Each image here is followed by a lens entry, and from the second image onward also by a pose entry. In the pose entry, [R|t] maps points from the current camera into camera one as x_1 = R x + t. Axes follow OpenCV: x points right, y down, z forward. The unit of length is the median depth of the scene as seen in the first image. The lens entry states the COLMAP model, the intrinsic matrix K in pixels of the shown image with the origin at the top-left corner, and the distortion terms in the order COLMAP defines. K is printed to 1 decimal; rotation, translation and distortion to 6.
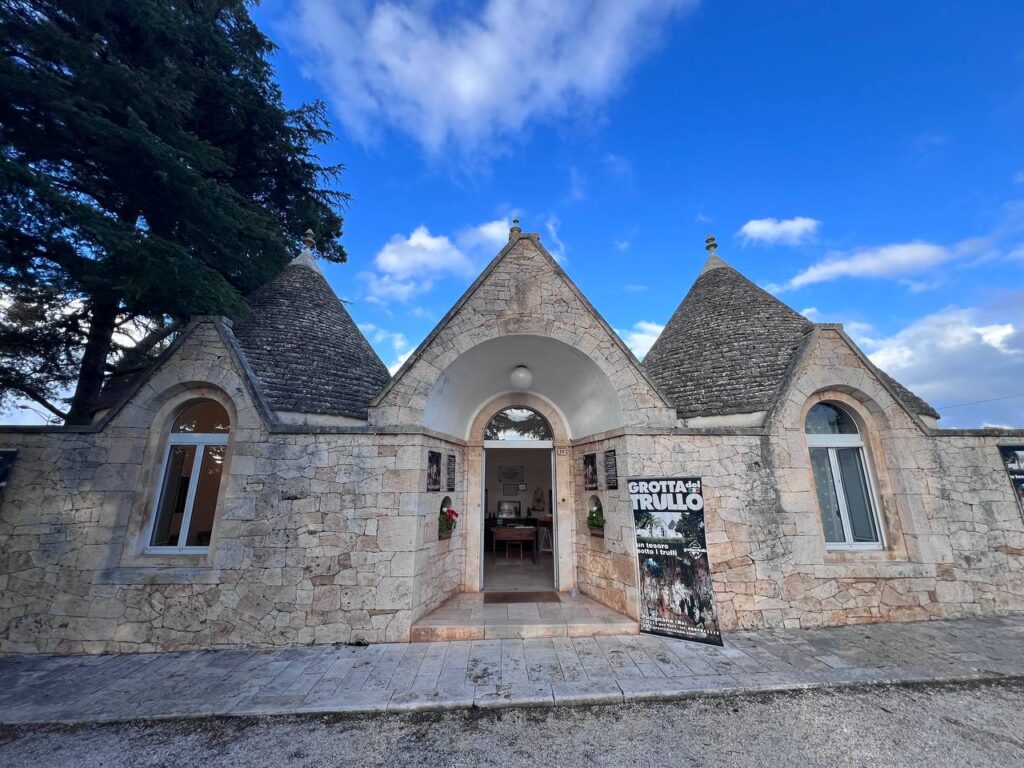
lens RADIAL K [[416.0, 0, 511.3], [0, 416.0, 377.6], [0, 0, 1]] dist [-0.004902, 0.000554]
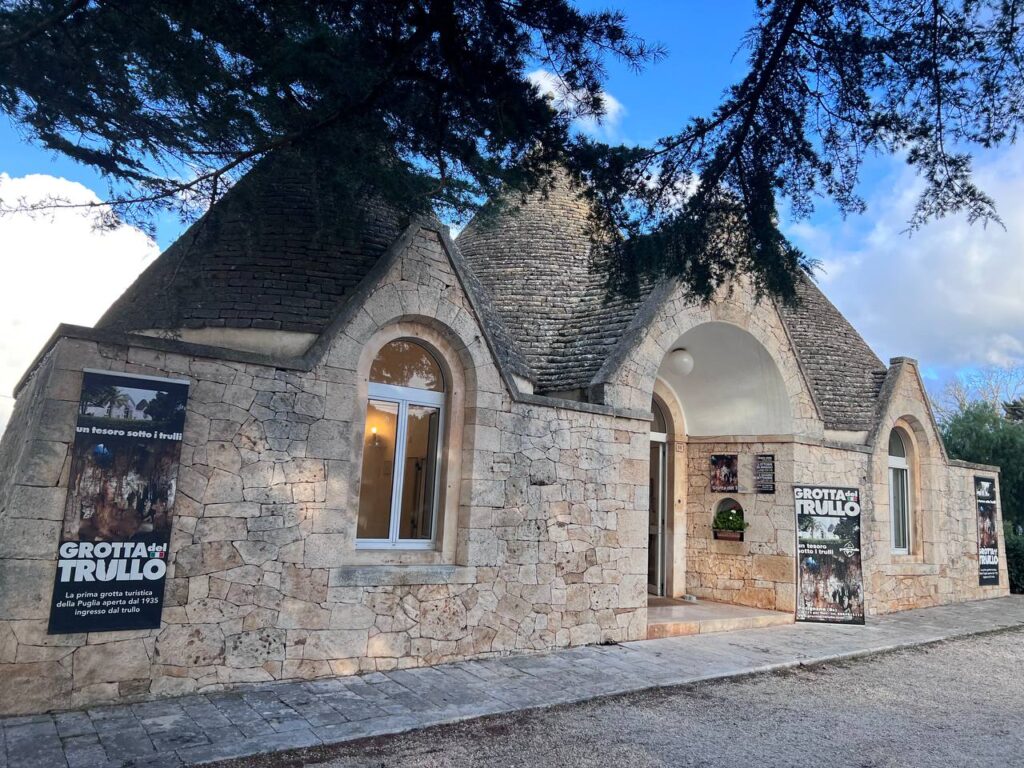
lens RADIAL K [[778.0, 0, 511.2], [0, 778.0, 374.7], [0, 0, 1]] dist [0.051516, -0.067793]
pose [[0.825770, 0.134204, 0.547807, -1.481181], [-0.198160, 0.978391, 0.059018, -0.000755], [-0.528049, -0.157289, 0.834520, -0.226552]]
